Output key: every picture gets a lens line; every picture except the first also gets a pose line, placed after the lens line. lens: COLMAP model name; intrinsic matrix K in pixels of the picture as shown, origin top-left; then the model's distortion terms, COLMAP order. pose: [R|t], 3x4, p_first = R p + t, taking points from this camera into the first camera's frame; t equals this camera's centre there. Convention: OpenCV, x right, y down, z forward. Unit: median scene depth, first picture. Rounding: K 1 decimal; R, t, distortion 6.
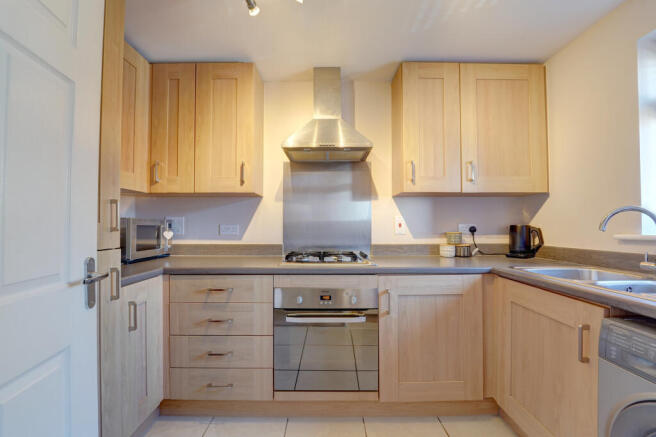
lens RADIAL K [[276.7, 0, 328.0], [0, 276.7, 218.5], [0, 0, 1]] dist [-0.027754, -0.000045]
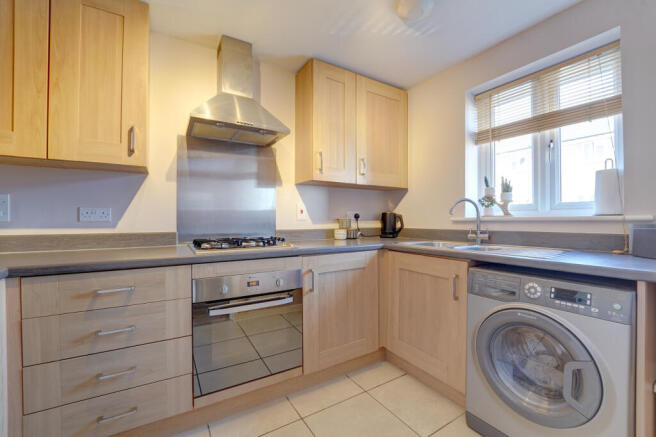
lens RADIAL K [[276.7, 0, 328.0], [0, 276.7, 218.5], [0, 0, 1]] dist [-0.027754, -0.000045]
pose [[0.846338, 0.002300, 0.532641, -0.253243], [-0.013080, 0.999779, 0.016468, 0.036399], [-0.532486, -0.020904, 0.846181, 0.050553]]
